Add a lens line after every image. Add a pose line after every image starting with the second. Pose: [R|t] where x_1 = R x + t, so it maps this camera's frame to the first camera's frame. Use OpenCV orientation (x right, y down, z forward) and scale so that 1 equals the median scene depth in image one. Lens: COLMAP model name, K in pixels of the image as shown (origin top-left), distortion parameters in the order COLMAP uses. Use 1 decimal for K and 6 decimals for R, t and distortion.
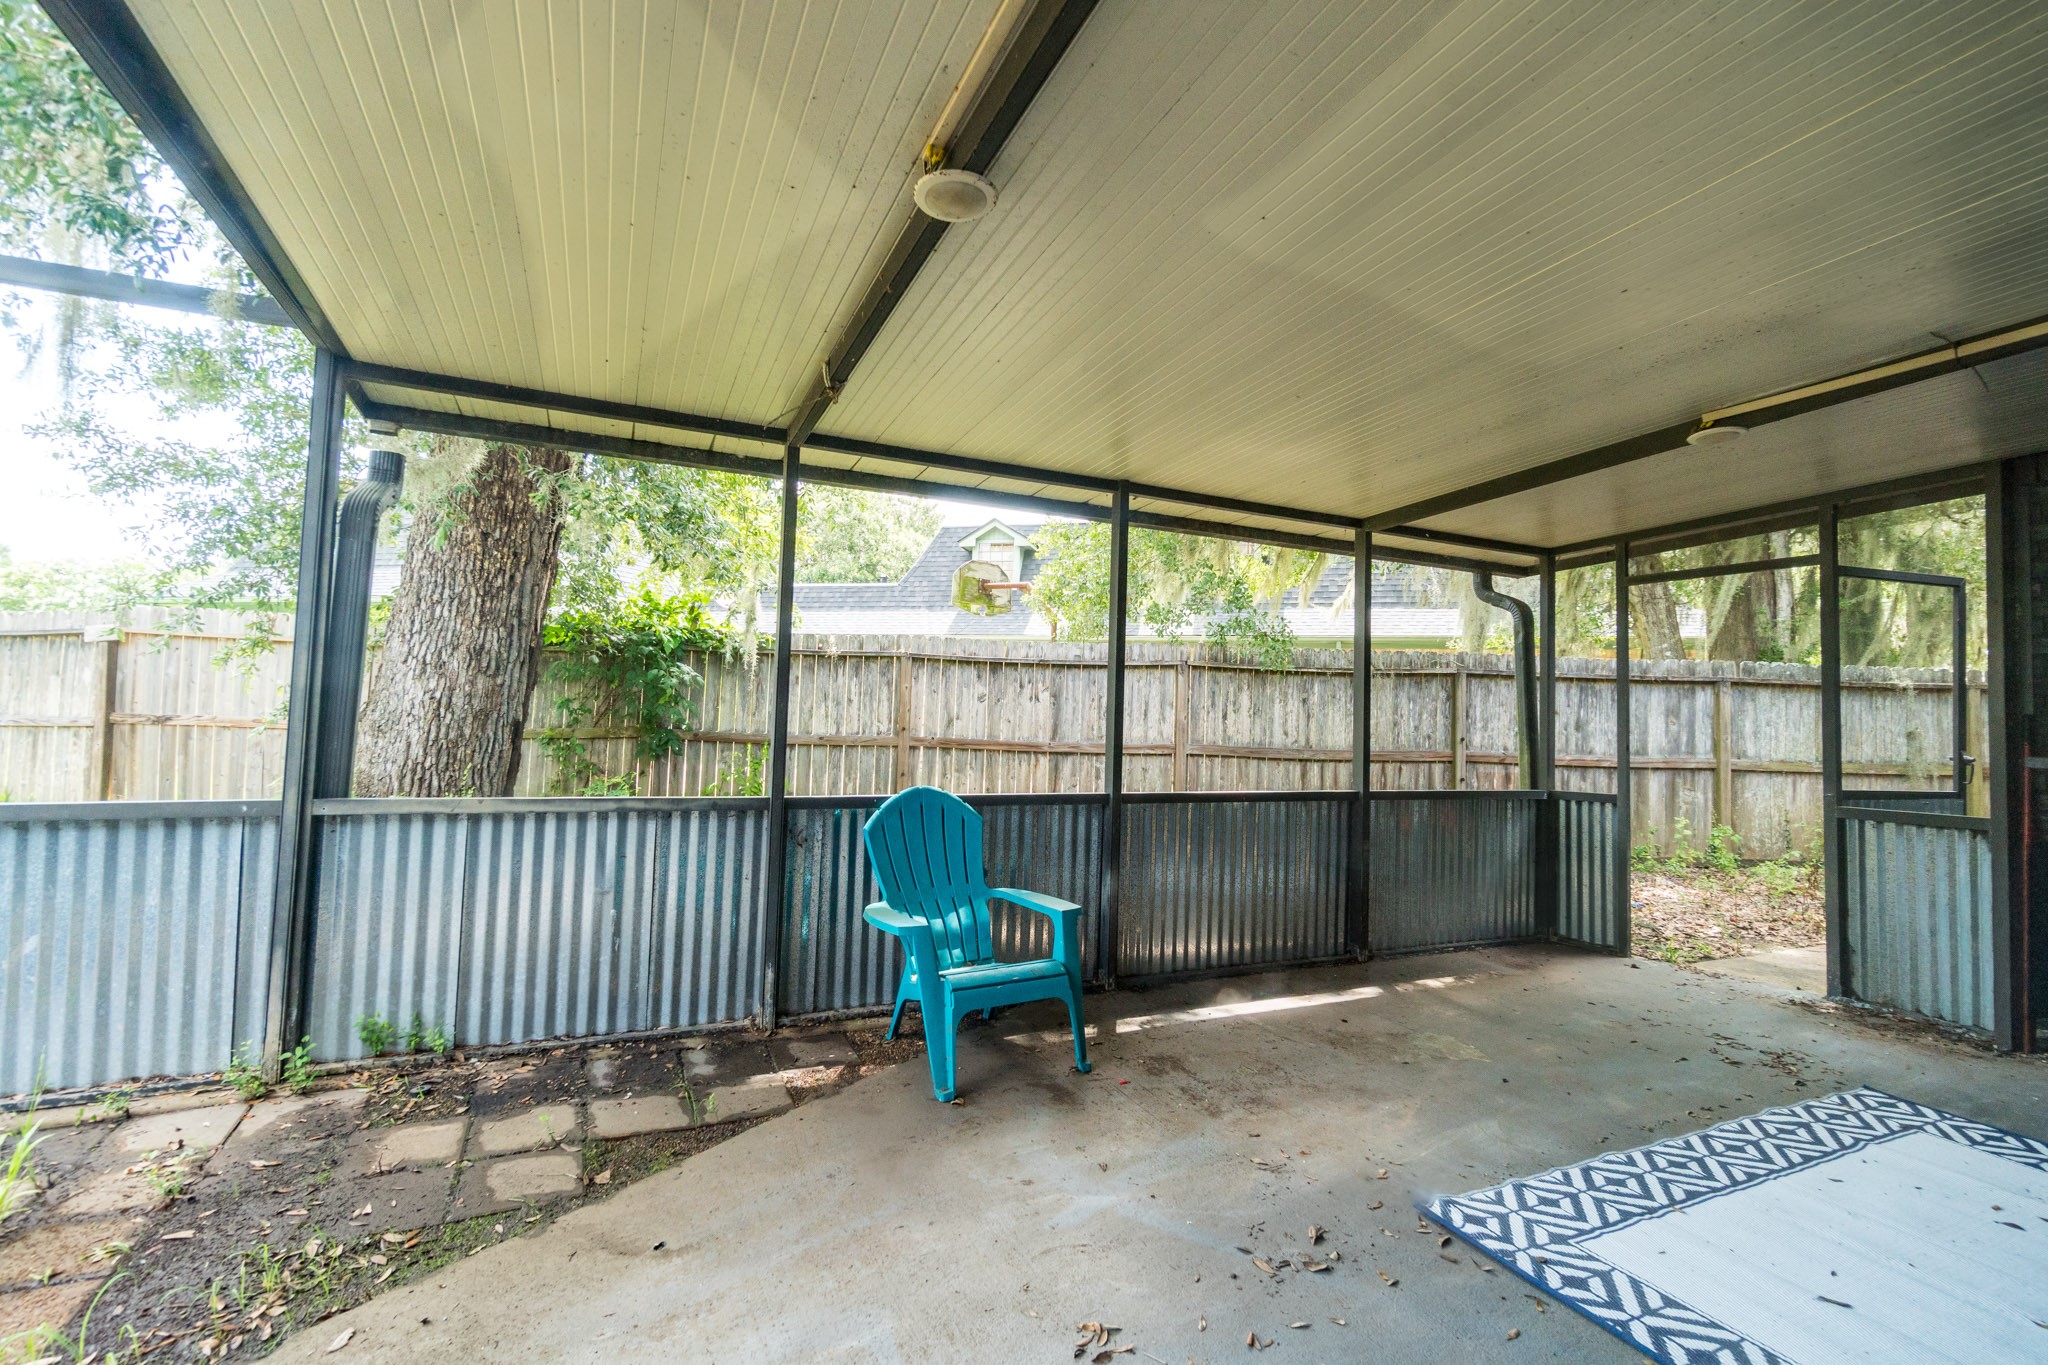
lens RADIAL K [[946.6, 0, 1024.0], [0, 946.6, 682.5], [0, 0, 1]] dist [0.000336, 0.000145]
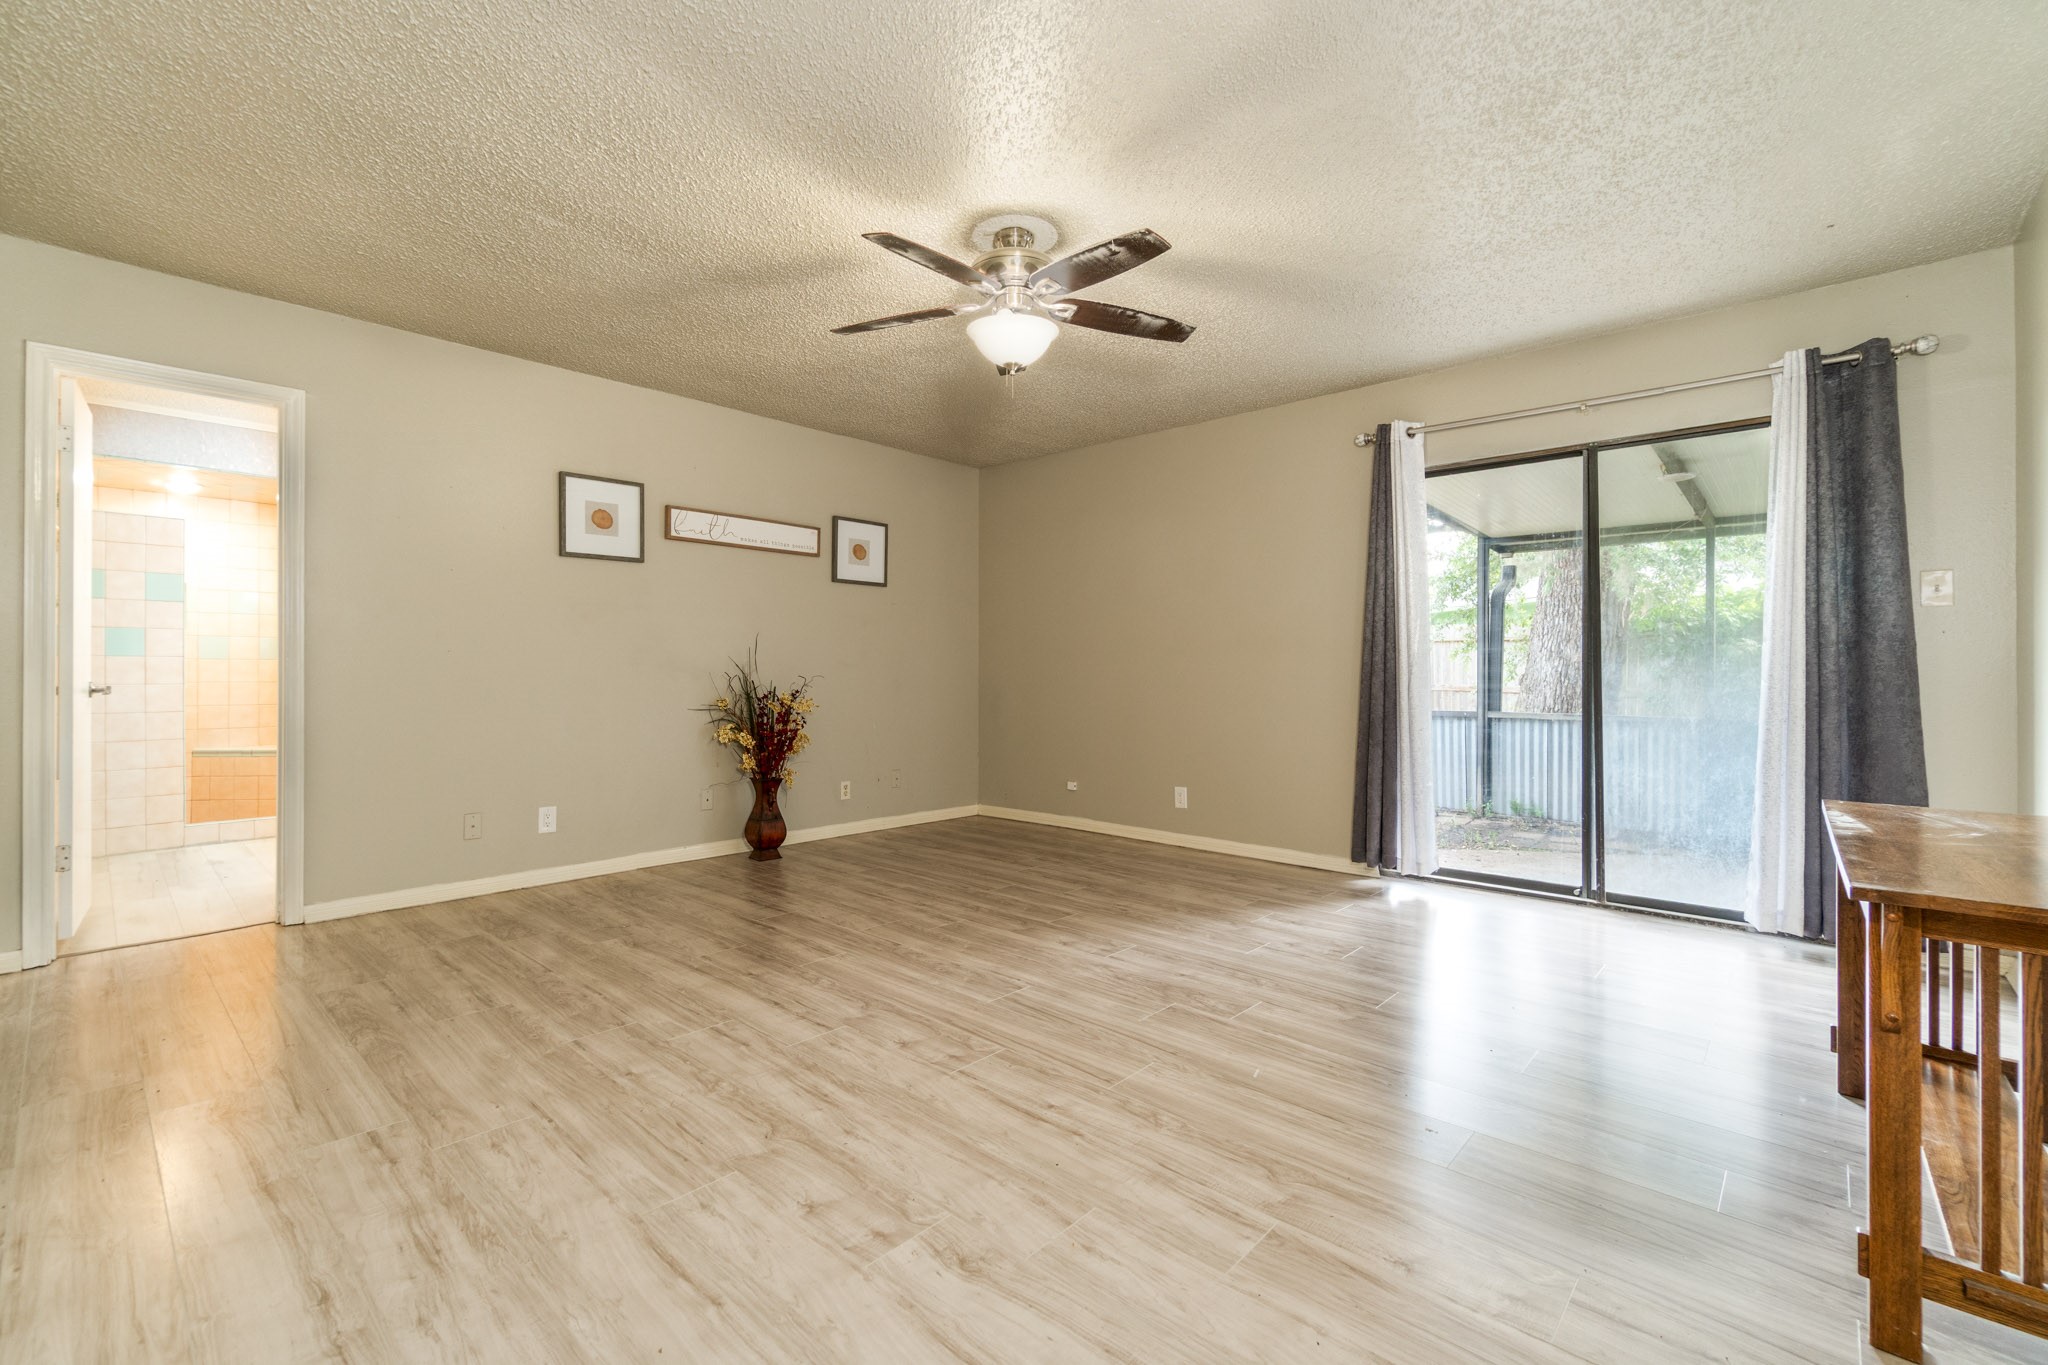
lens RADIAL K [[923.3, 0, 1027.2], [0, 923.3, 670.4], [0, 0, 1]] dist [-0.001977, -0.000123]
pose [[0.421858, -0.039121, -0.905817, 0.970494], [0.051703, 0.998481, -0.019044, -0.005709], [0.905186, -0.038800, 0.423240, -1.159322]]
